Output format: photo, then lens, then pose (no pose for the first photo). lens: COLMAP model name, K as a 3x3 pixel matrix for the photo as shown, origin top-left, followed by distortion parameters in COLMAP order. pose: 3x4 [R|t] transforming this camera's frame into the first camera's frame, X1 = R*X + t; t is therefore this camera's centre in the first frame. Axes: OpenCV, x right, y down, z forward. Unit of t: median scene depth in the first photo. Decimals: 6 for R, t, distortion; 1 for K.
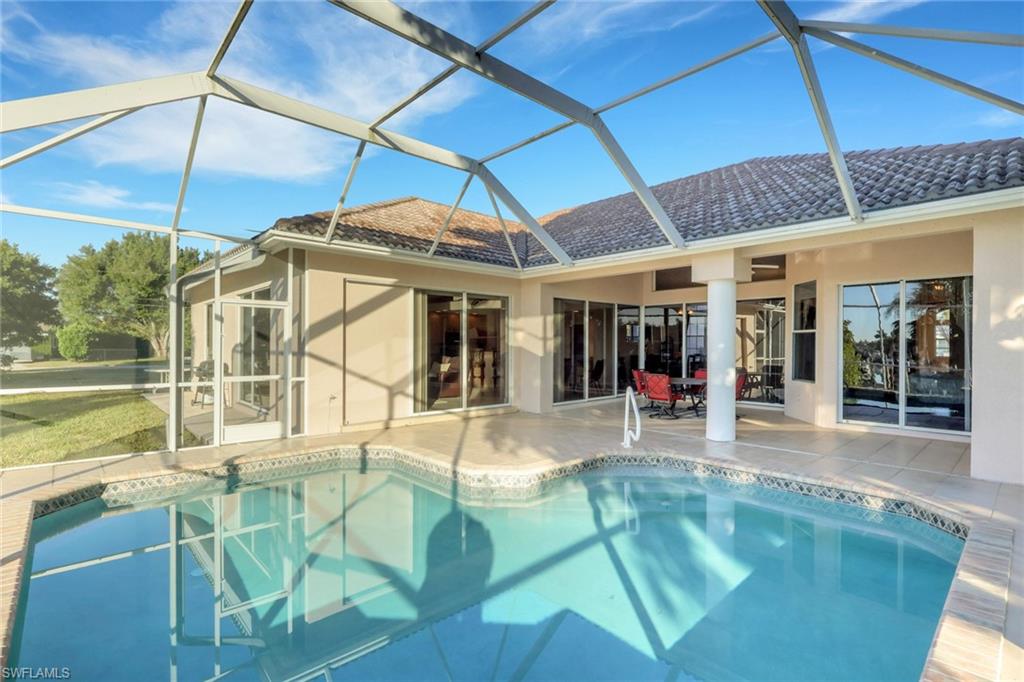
lens RADIAL K [[475.8, 0, 512.0], [0, 475.8, 341.0], [0, 0, 1]] dist [-0.021794, 0.000024]
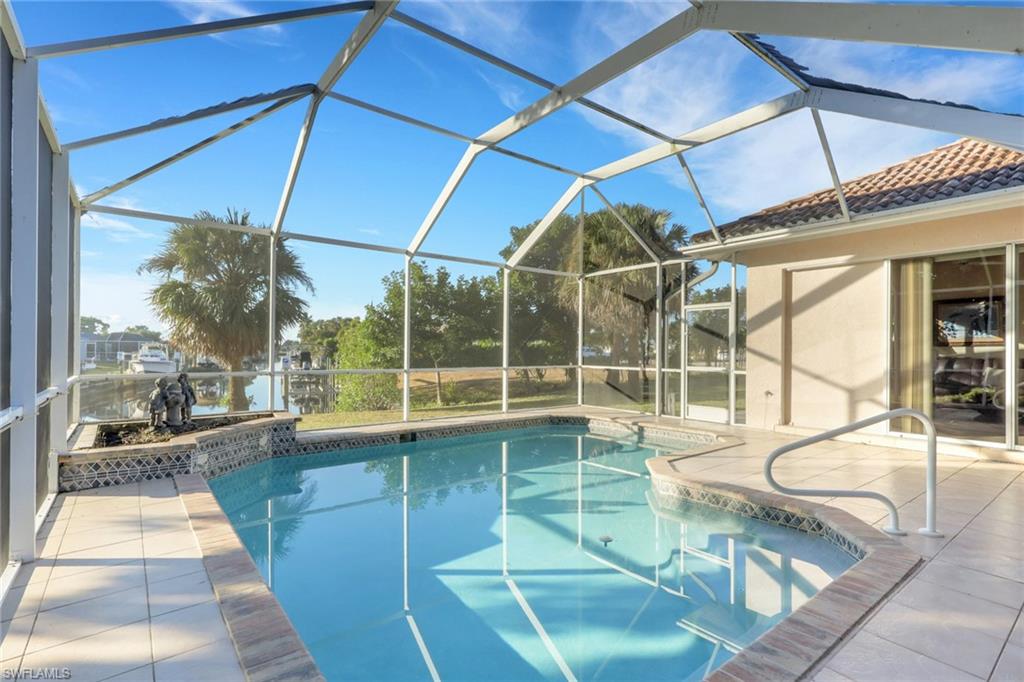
lens RADIAL K [[494.4, 0, 509.6], [0, 494.4, 347.0], [0, 0, 1]] dist [0.000313, -0.000056]
pose [[-0.089396, -0.007961, -0.995964, 0.699594], [0.009088, 0.999920, -0.008809, 0.027921], [0.995955, -0.009839, -0.089317, 0.570762]]
